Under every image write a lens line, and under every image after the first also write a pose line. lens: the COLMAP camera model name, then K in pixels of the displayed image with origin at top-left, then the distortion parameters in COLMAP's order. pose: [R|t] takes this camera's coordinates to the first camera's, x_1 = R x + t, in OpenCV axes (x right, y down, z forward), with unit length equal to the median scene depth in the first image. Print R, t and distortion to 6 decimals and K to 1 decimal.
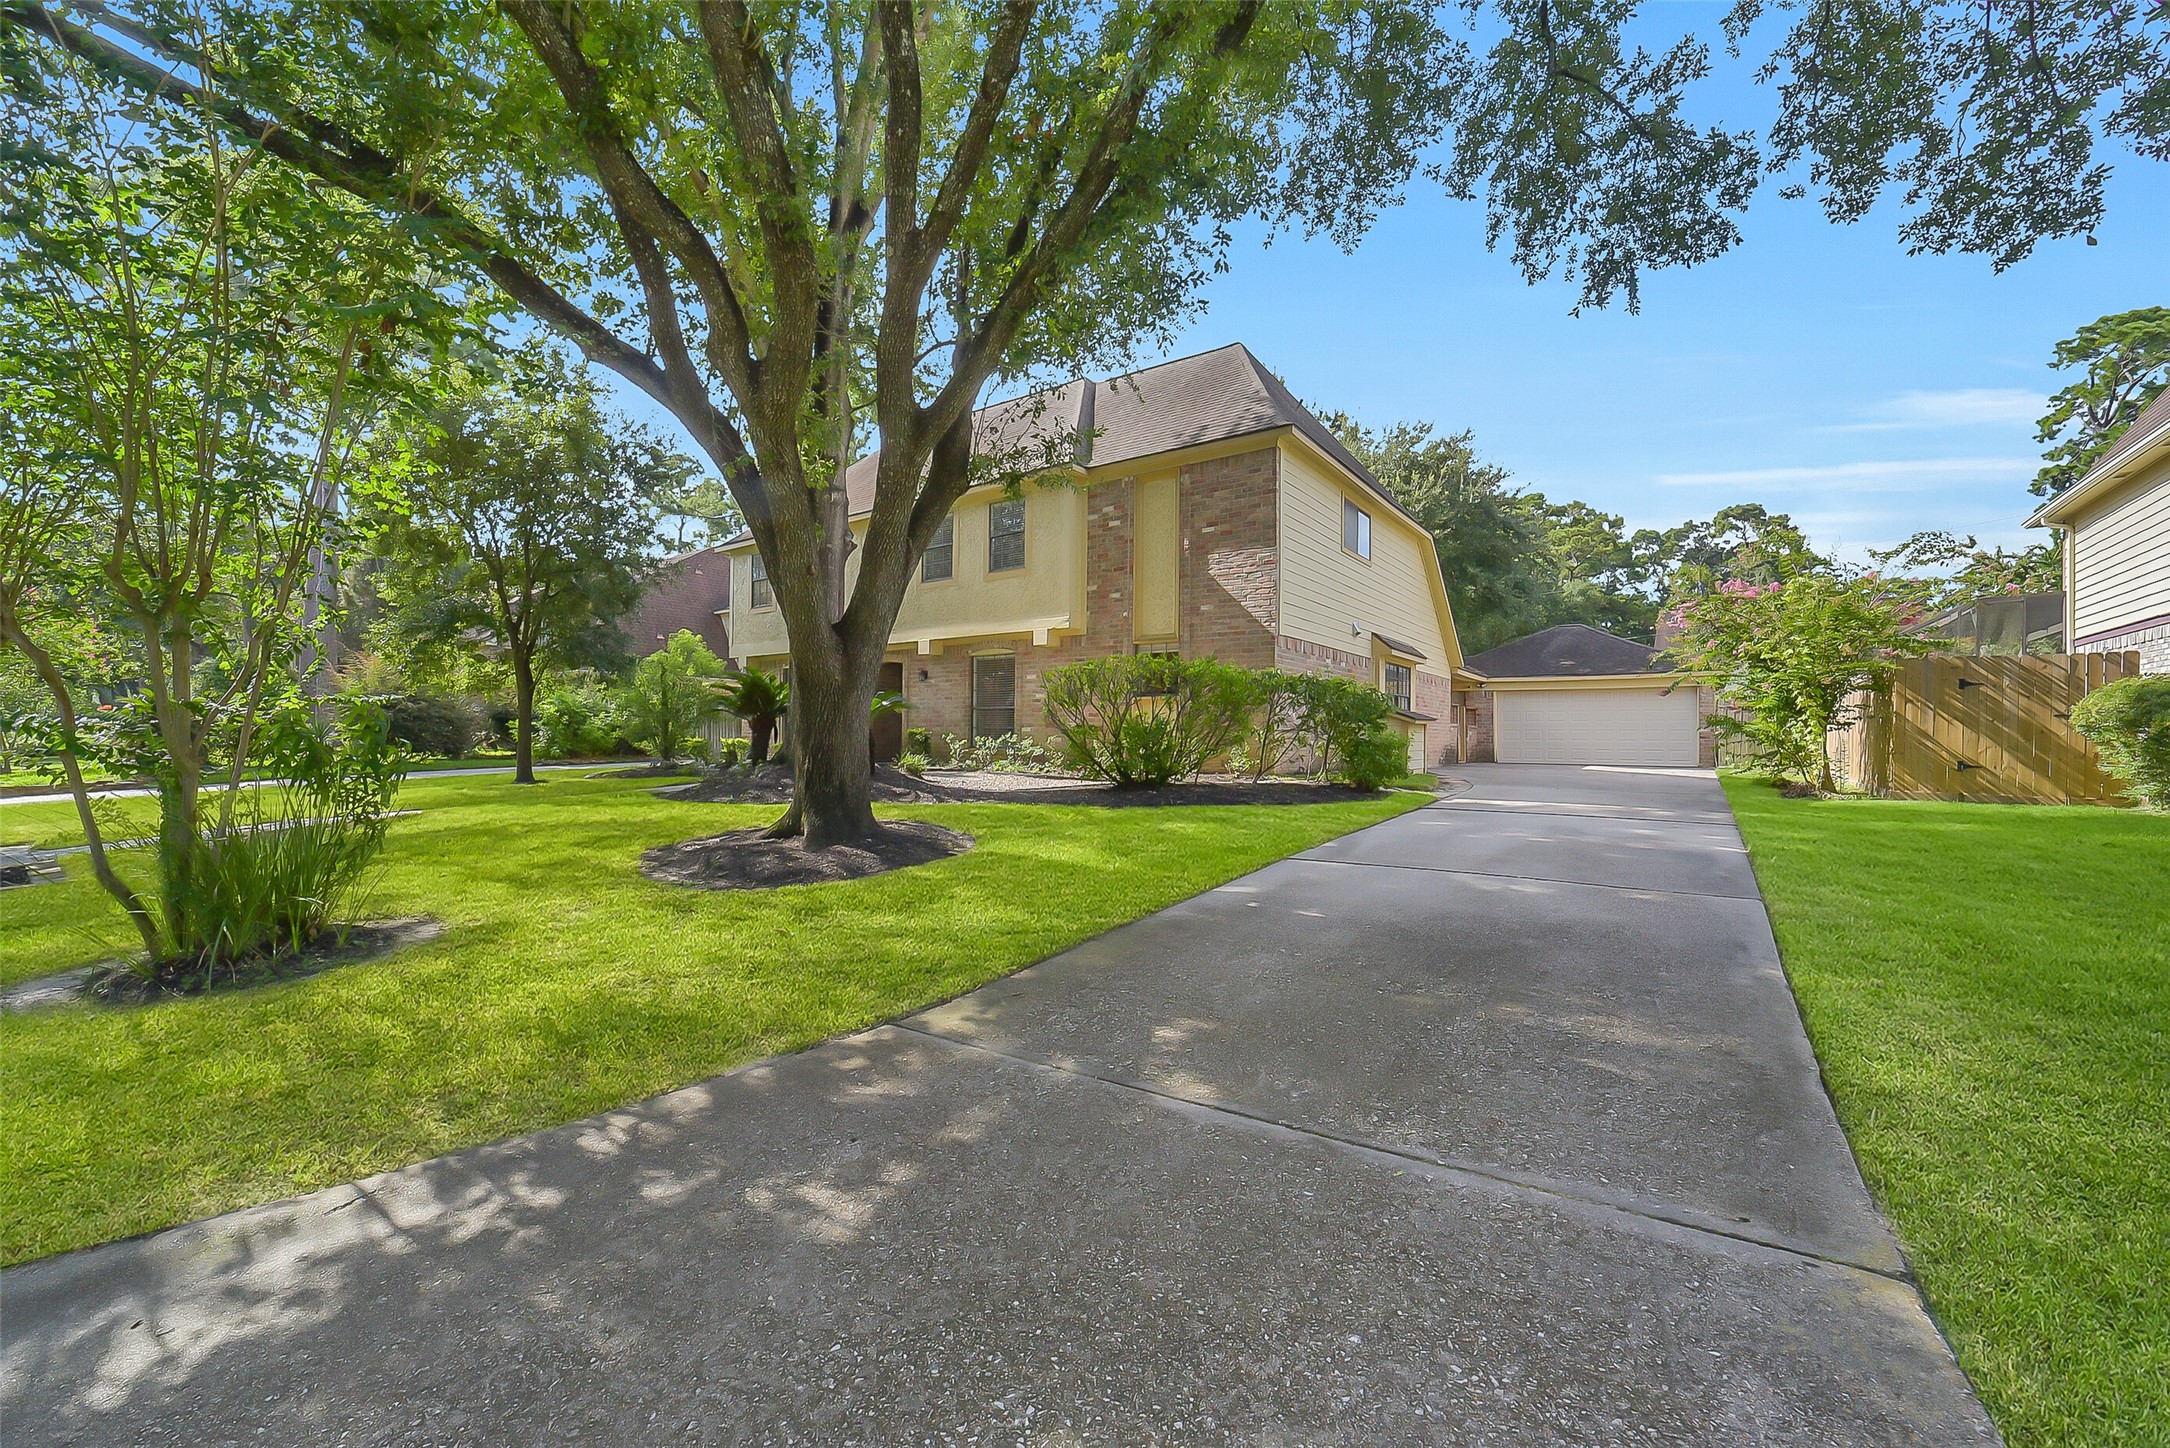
lens RADIAL K [[862.8, 0, 1090.8], [0, 862.8, 731.0], [0, 0, 1]] dist [-0.039773, 0.010002]
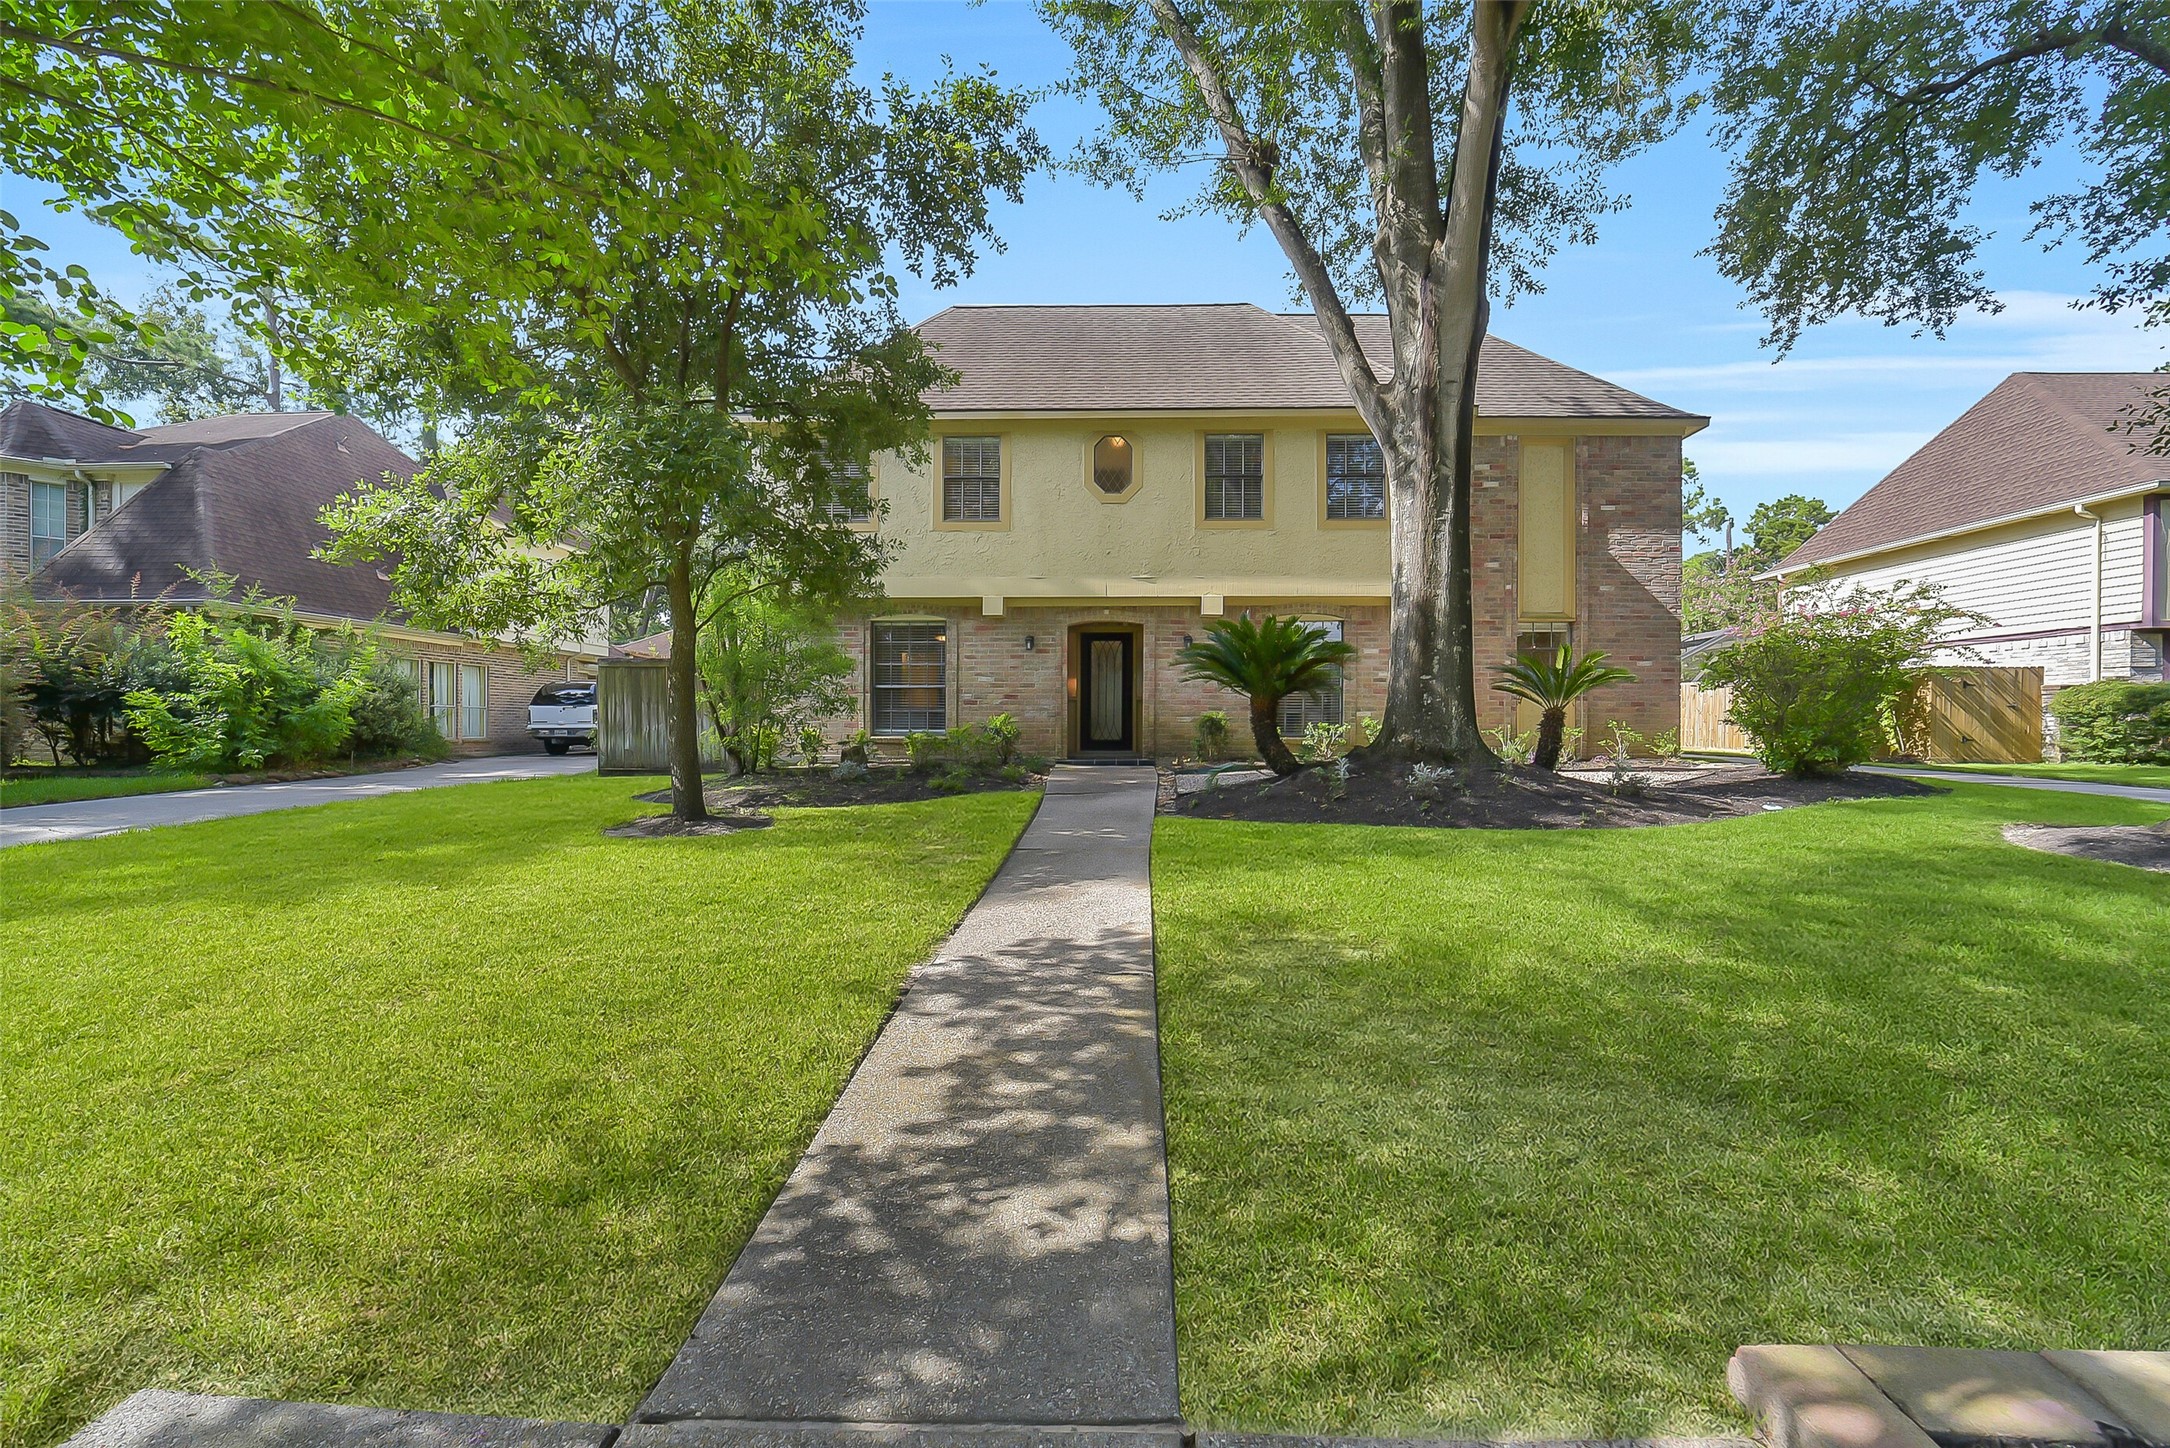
lens RADIAL K [[862.8, 0, 1090.8], [0, 862.8, 731.0], [0, 0, 1]] dist [-0.039773, 0.010002]
pose [[0.826211, -0.011914, 0.563235, -0.893701], [-0.000057, 0.999775, 0.021232, -0.002989], [-0.563361, -0.017574, 0.826024, 0.538248]]
